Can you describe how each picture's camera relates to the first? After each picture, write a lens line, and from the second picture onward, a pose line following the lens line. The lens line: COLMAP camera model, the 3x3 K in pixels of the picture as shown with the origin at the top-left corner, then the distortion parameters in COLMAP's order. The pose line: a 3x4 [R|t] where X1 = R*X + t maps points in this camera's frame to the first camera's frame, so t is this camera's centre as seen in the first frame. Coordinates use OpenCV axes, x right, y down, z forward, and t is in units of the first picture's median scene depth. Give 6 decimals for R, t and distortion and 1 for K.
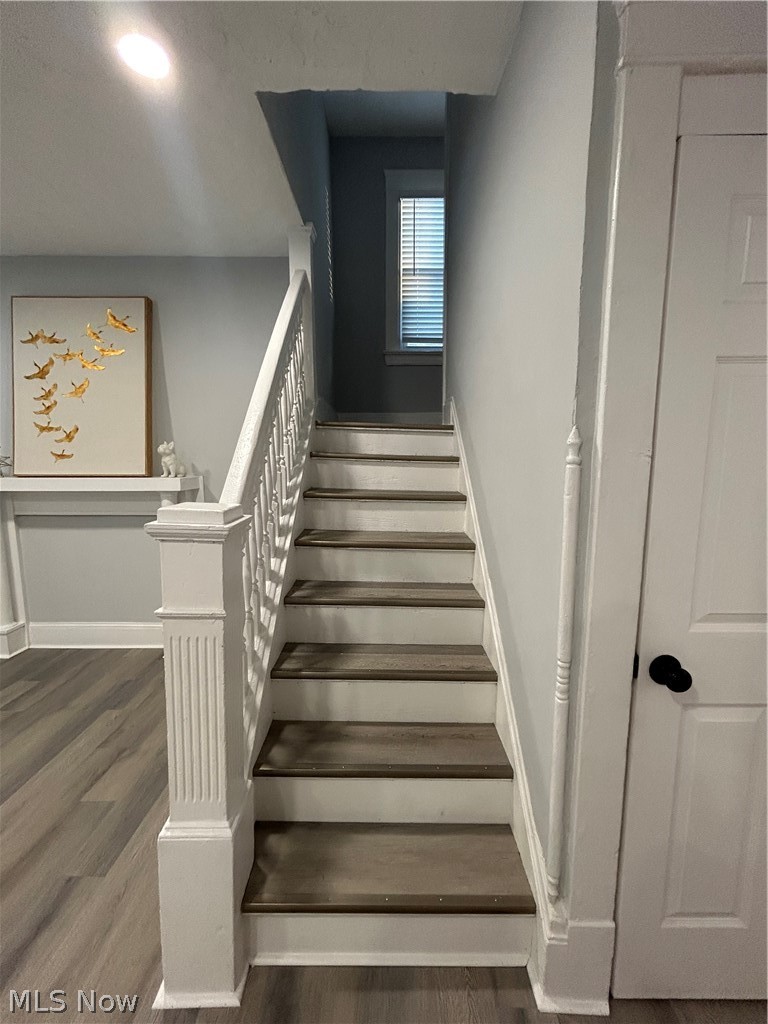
lens RADIAL K [[415.0, 0, 384.3], [0, 415.0, 509.8], [0, 0, 1]] dist [-0.002434, 0.000813]
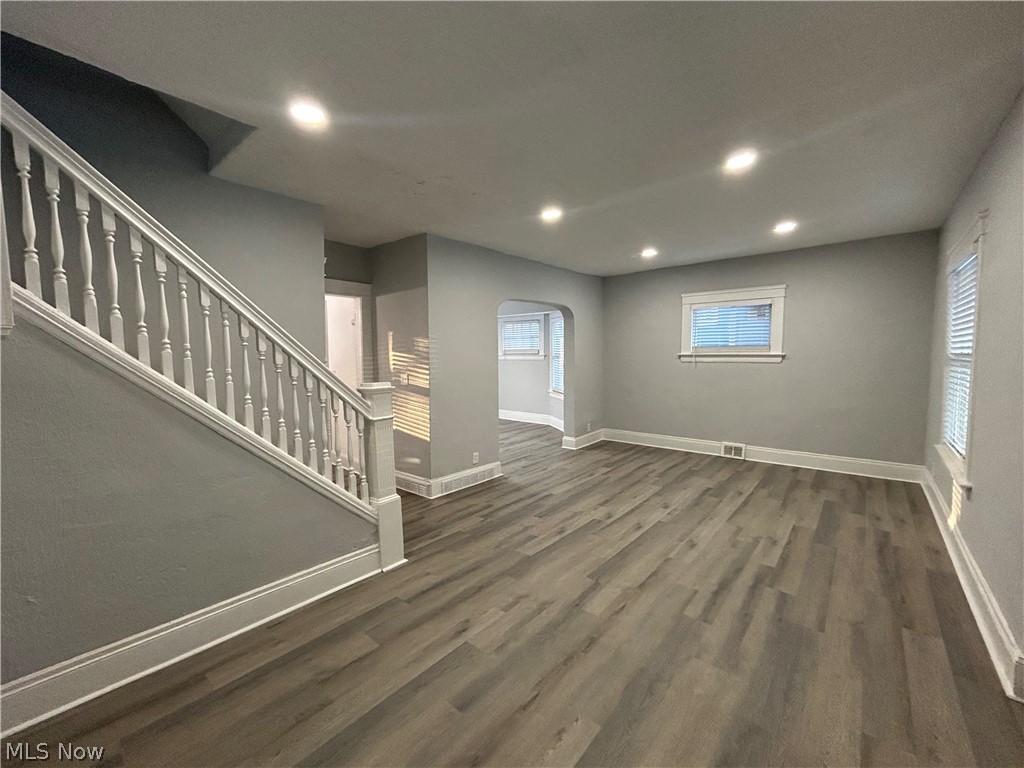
lens RADIAL K [[415.0, 0, 511.3], [0, 415.0, 386.6], [0, 0, 1]] dist [-0.002434, 0.000813]
pose [[-0.761710, -0.040786, 0.646633, -1.101494], [0.090626, 0.981499, 0.168661, -0.139668], [-0.641549, 0.187073, -0.743921, 0.931272]]
